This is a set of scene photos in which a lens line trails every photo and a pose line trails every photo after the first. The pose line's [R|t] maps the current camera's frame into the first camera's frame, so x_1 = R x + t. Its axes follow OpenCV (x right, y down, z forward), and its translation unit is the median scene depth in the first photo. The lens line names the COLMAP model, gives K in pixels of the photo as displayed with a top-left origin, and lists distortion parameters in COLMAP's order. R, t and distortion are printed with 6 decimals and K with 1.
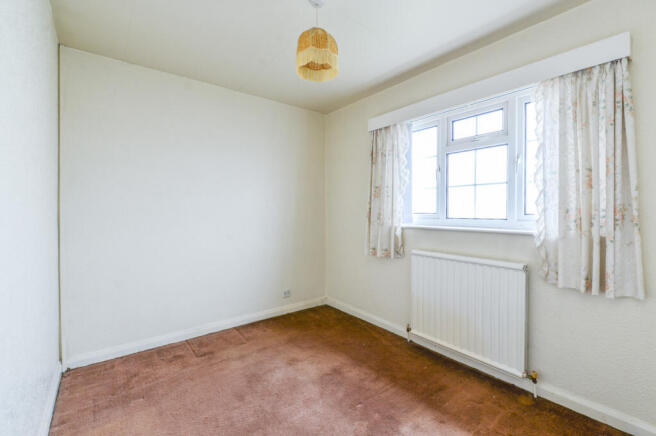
lens RADIAL K [[283.8, 0, 329.7], [0, 283.8, 208.5], [0, 0, 1]] dist [0.000254, 0.000089]
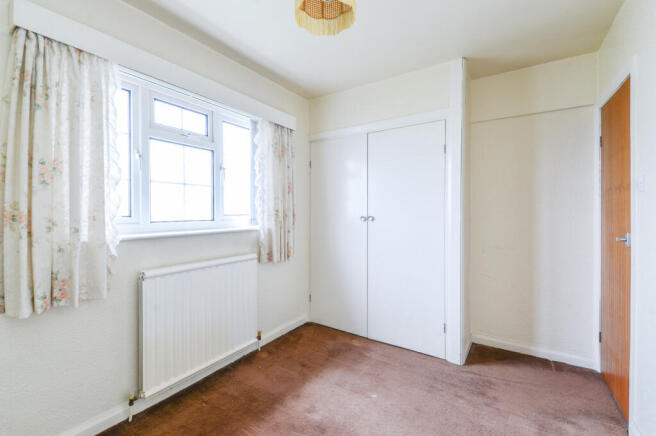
lens RADIAL K [[283.8, 0, 329.7], [0, 283.8, 208.5], [0, 0, 1]] dist [0.000254, 0.000089]
pose [[-0.345099, 0.007849, 0.938534, -0.526800], [0.006500, 0.999961, -0.005973, 0.004078], [-0.938544, 0.004040, -0.345136, 0.921950]]
